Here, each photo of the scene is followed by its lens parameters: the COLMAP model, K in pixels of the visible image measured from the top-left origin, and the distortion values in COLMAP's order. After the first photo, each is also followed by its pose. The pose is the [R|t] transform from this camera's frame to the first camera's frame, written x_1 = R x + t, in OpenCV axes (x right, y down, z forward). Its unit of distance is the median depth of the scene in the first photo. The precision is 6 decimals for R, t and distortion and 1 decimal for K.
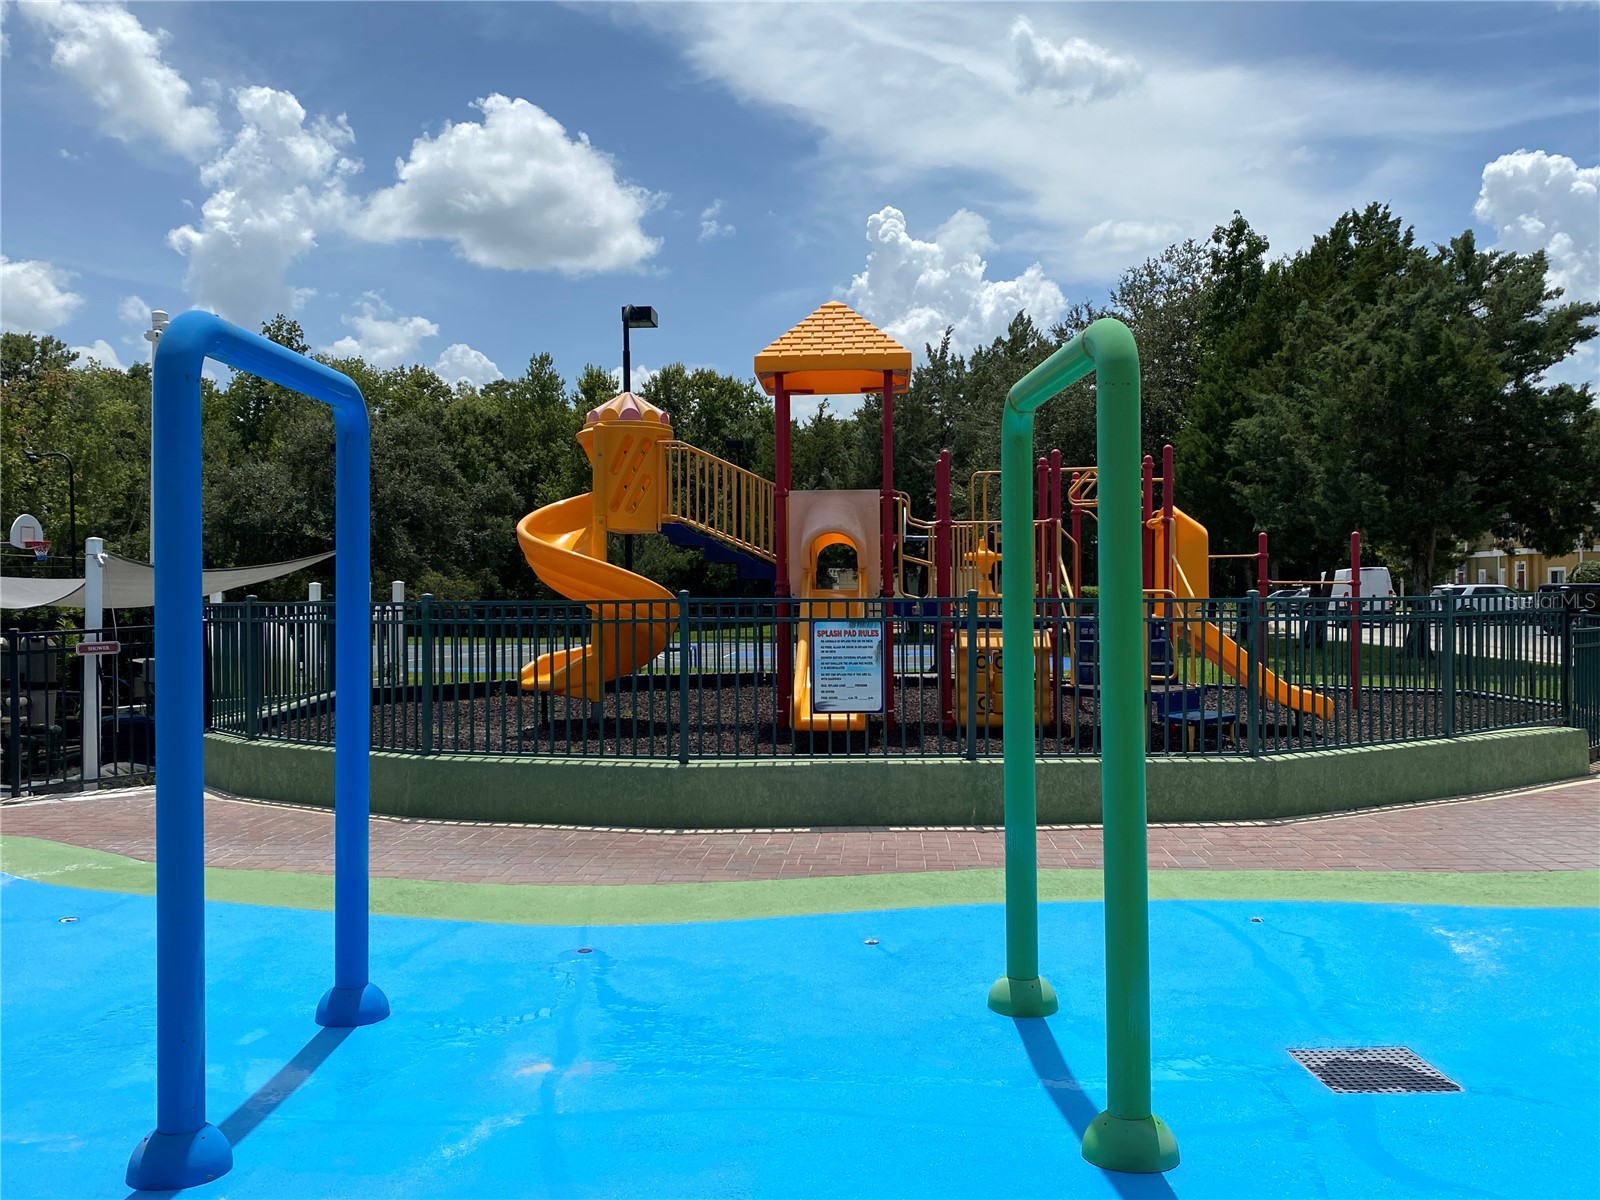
lens RADIAL K [[1325.4, 0, 800.0], [0, 1325.4, 600.0], [0, 0, 1]] dist [0.151198, -0.253336]
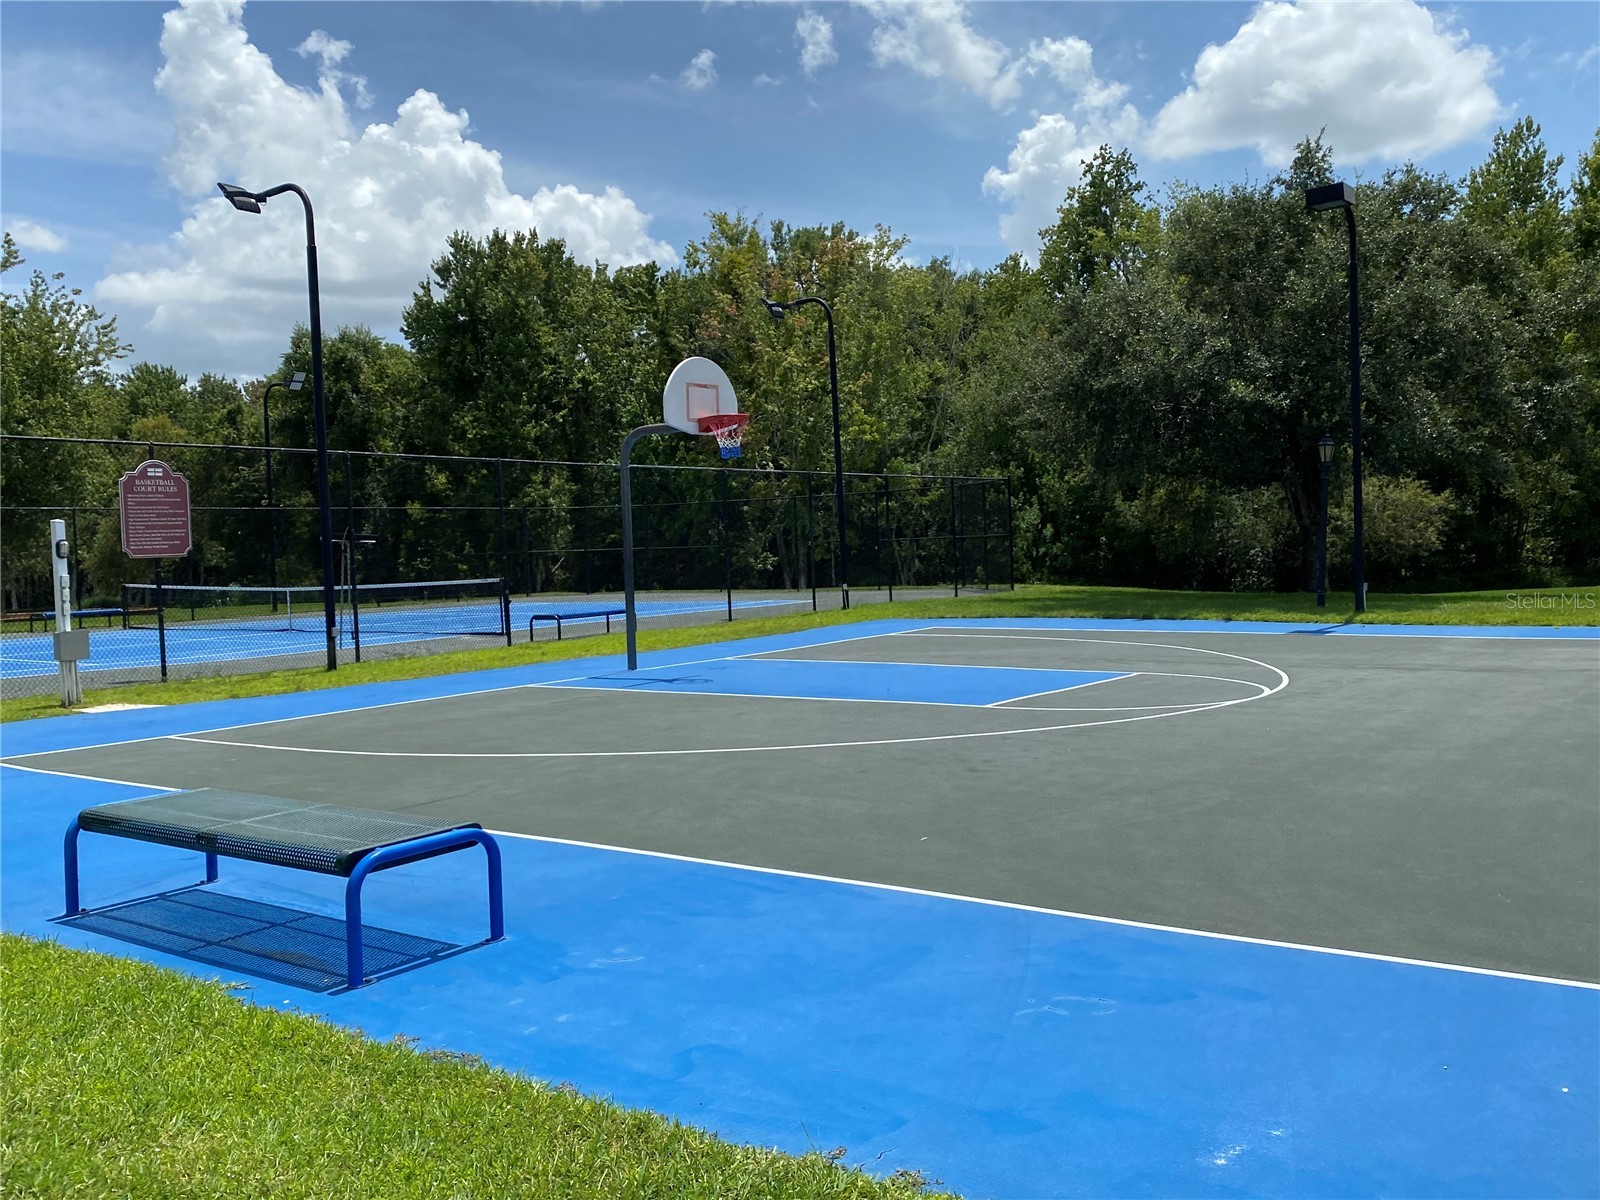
lens RADIAL K [[1325.4, 0, 800.0], [0, 1325.4, 600.0], [0, 0, 1]] dist [0.151198, -0.253336]
pose [[0.839375, -0.005442, -0.543525, -0.172521], [0.027637, 0.999084, 0.032677, 0.002870], [0.542849, -0.042449, 0.838757, 0.370500]]
